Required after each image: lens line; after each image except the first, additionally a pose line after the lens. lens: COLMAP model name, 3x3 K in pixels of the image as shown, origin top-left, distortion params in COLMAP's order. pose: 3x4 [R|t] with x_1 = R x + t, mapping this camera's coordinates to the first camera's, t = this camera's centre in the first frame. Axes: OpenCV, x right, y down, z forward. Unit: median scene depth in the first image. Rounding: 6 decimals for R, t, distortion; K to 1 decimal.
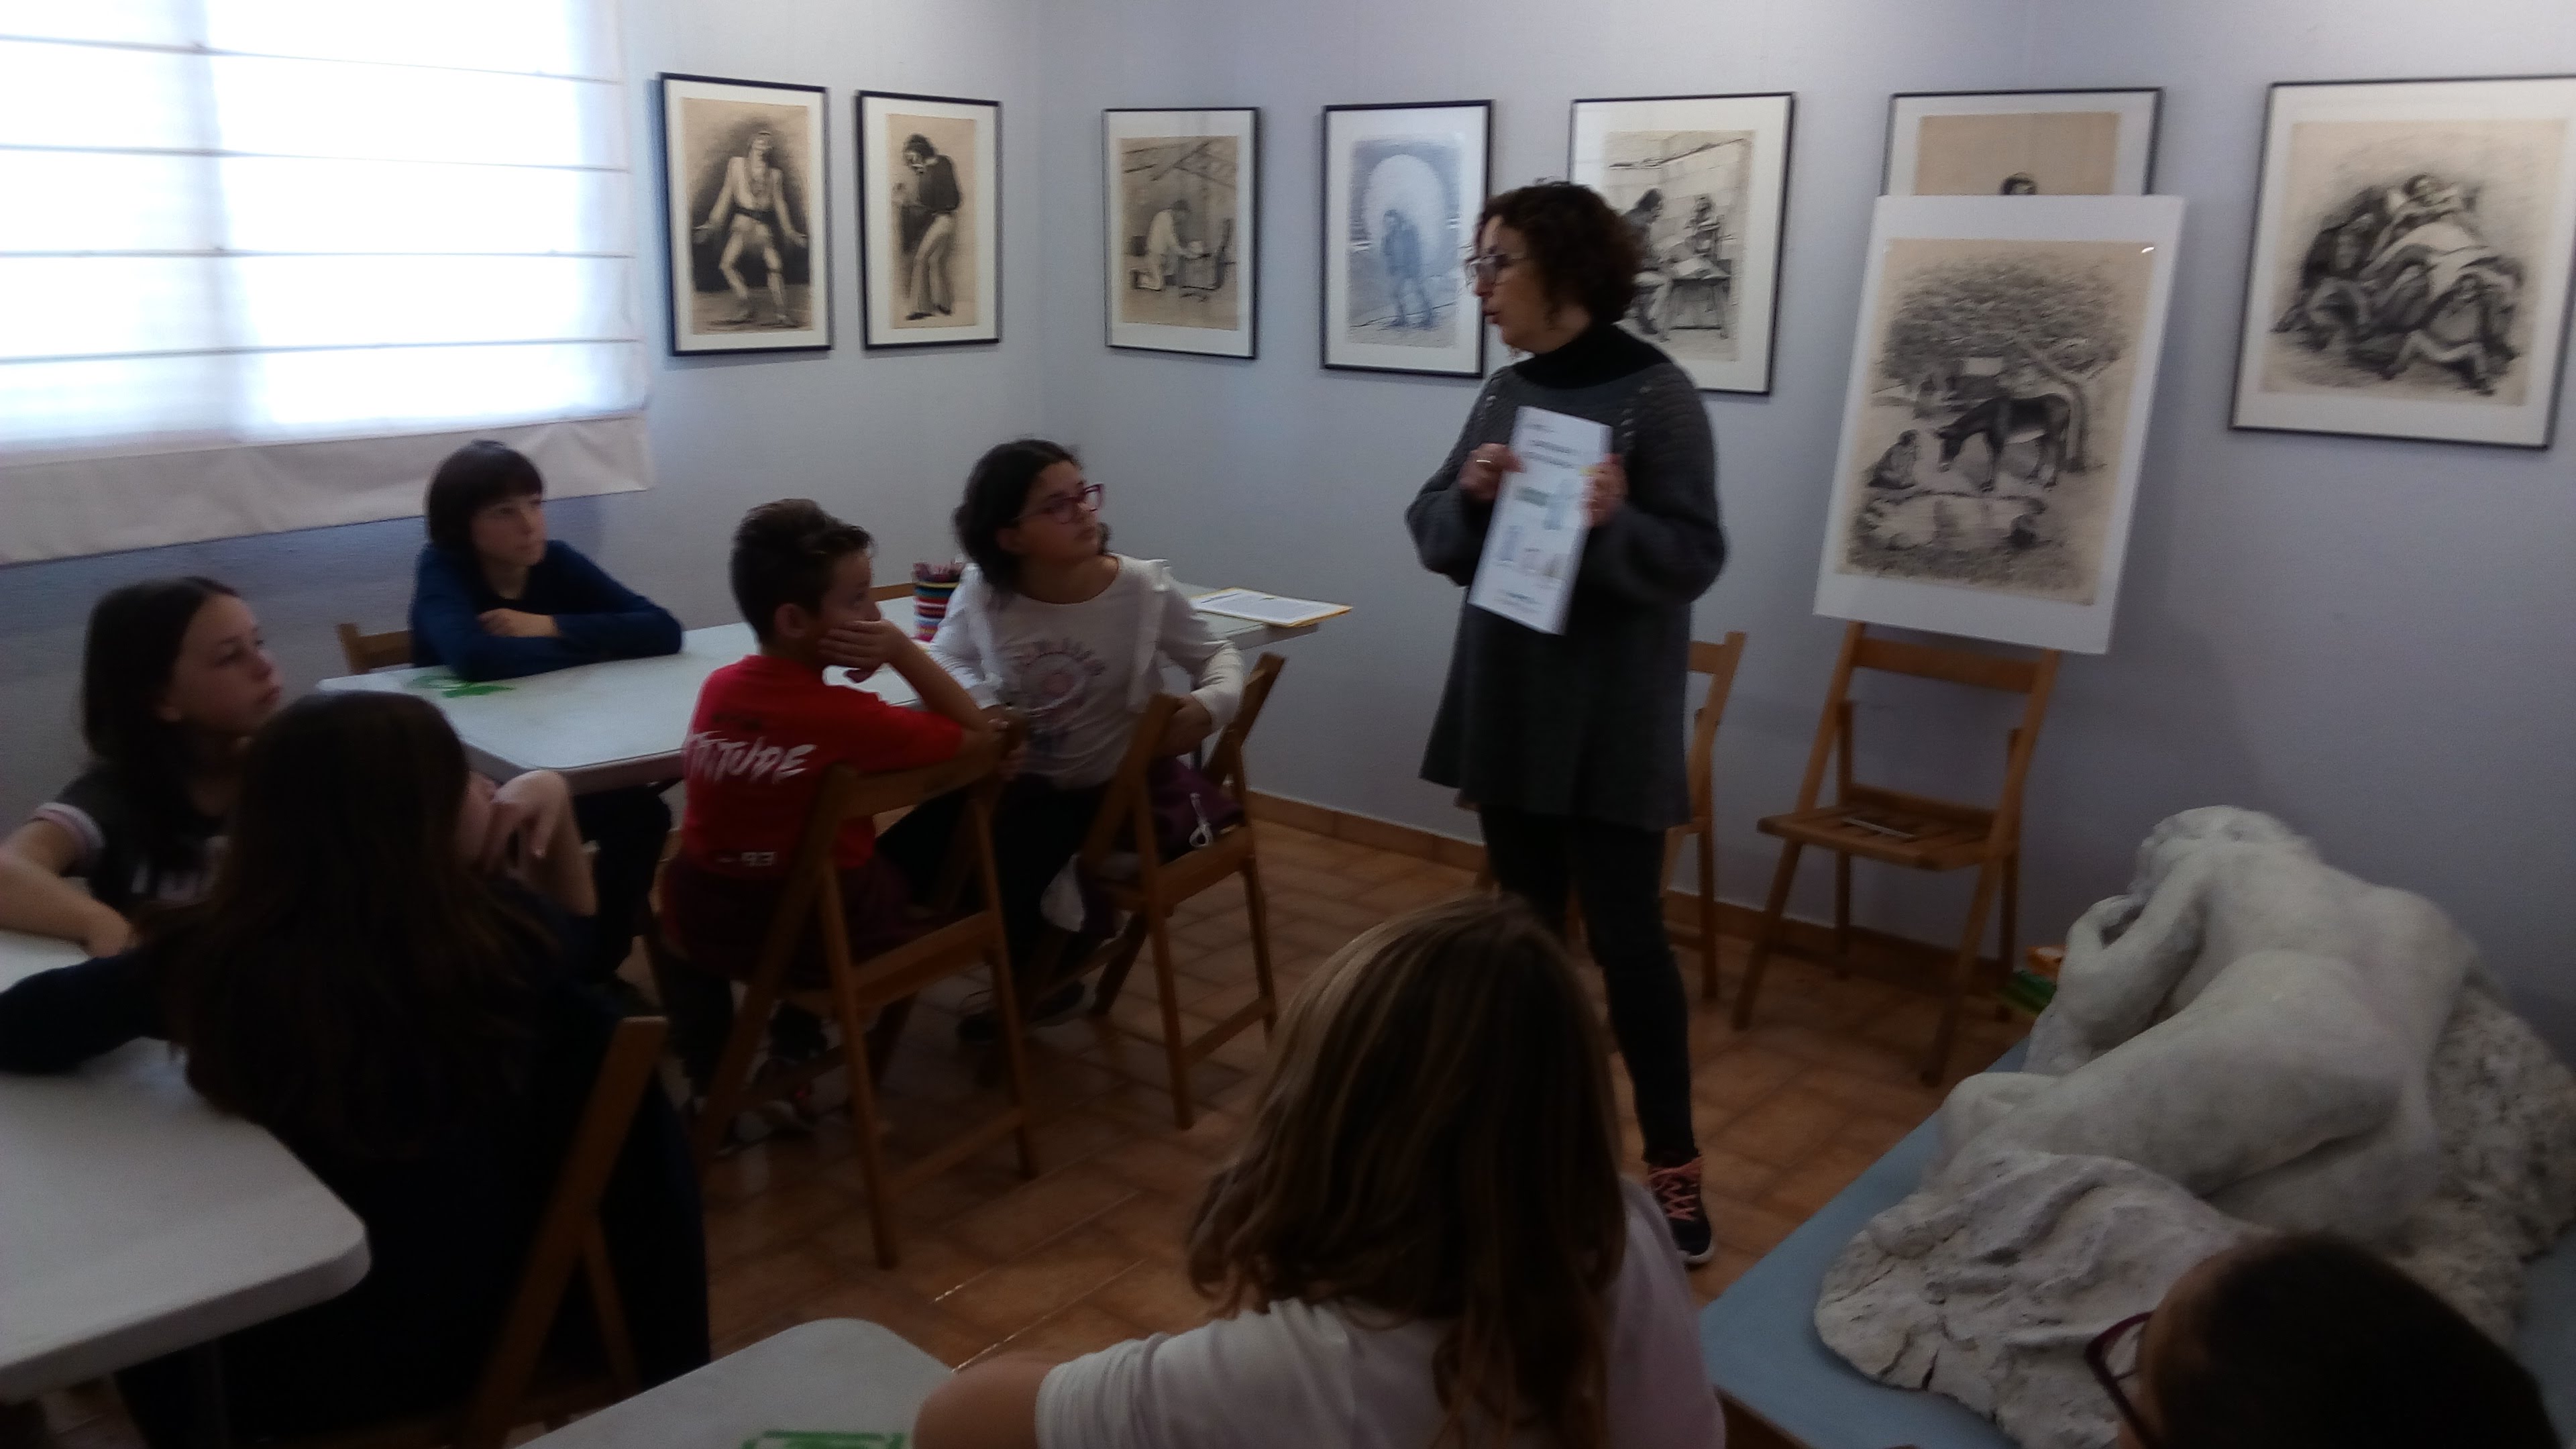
lens RADIAL K [[1979.0, 0, 1273.5], [0, 1979.0, 716.7], [0, 0, 1]] dist [0.131312, -0.225862]
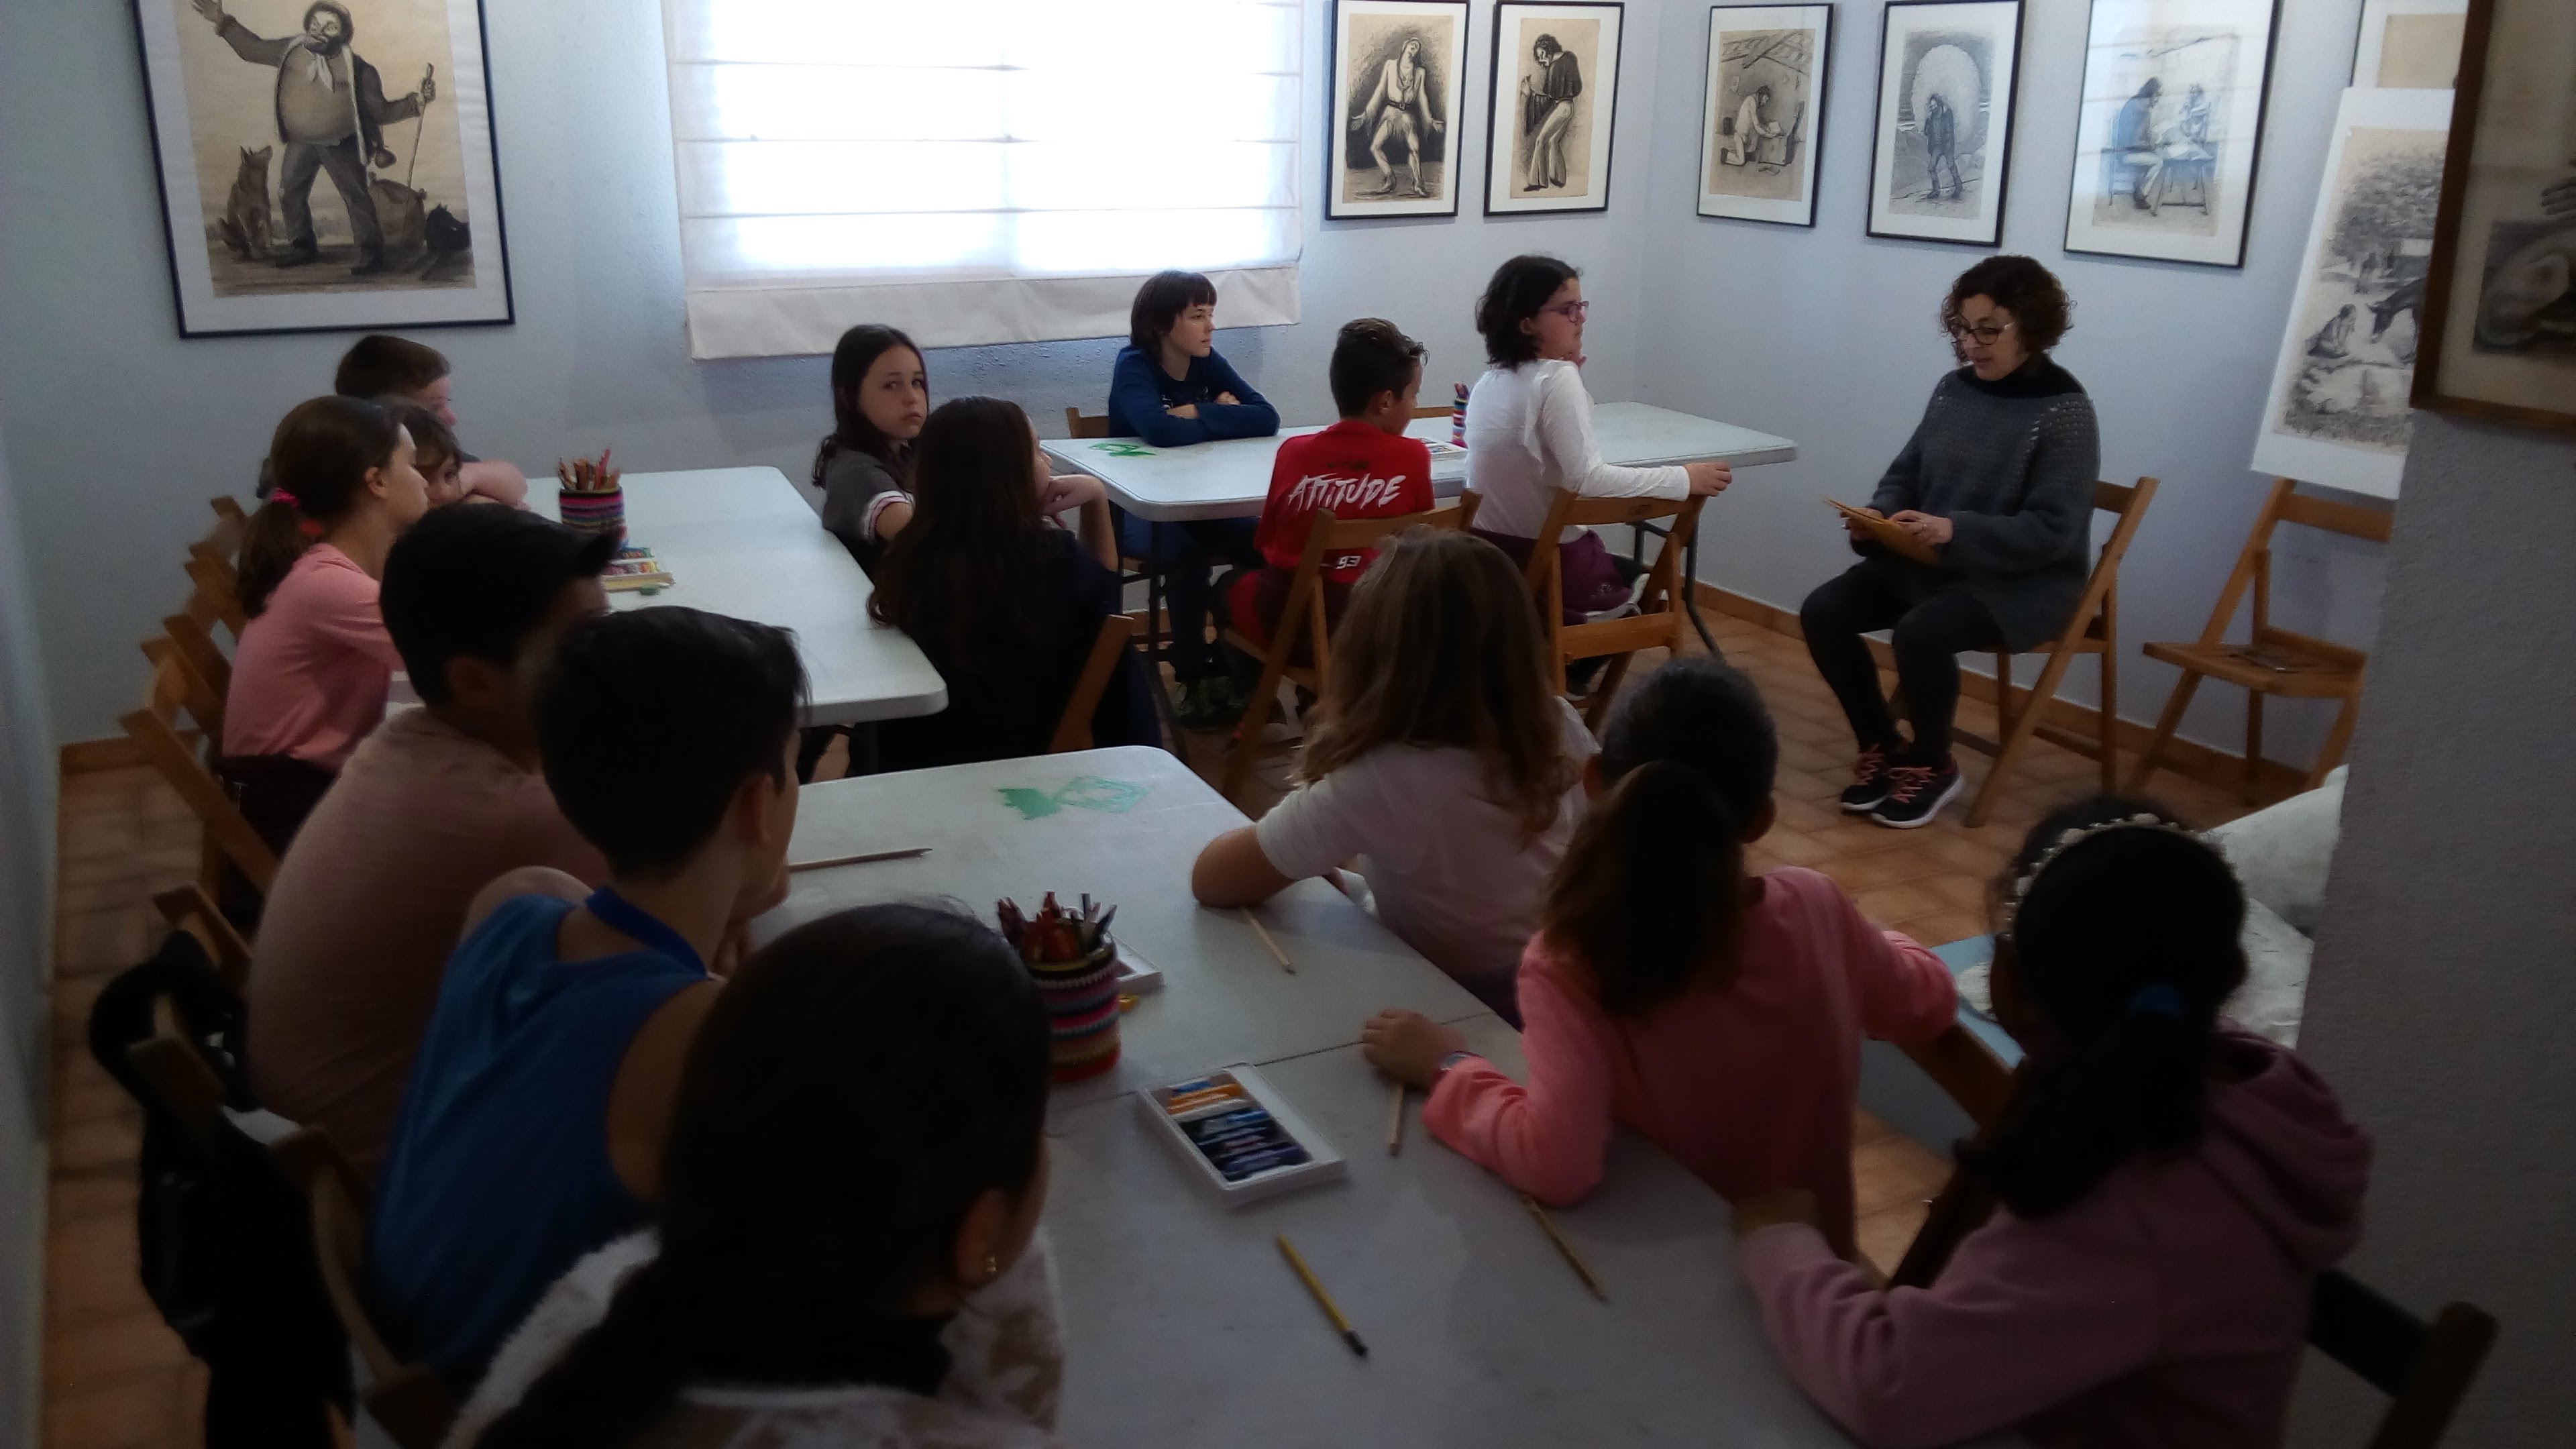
lens RADIAL K [[1979.0, 0, 1273.5], [0, 1979.0, 716.7], [0, 0, 1]] dist [0.131312, -0.225862]
pose [[0.919909, 0.112417, -0.375672, 0.184253], [-0.088569, 0.992834, 0.080221, 0.037067], [0.381998, -0.040523, 0.923274, -0.207846]]
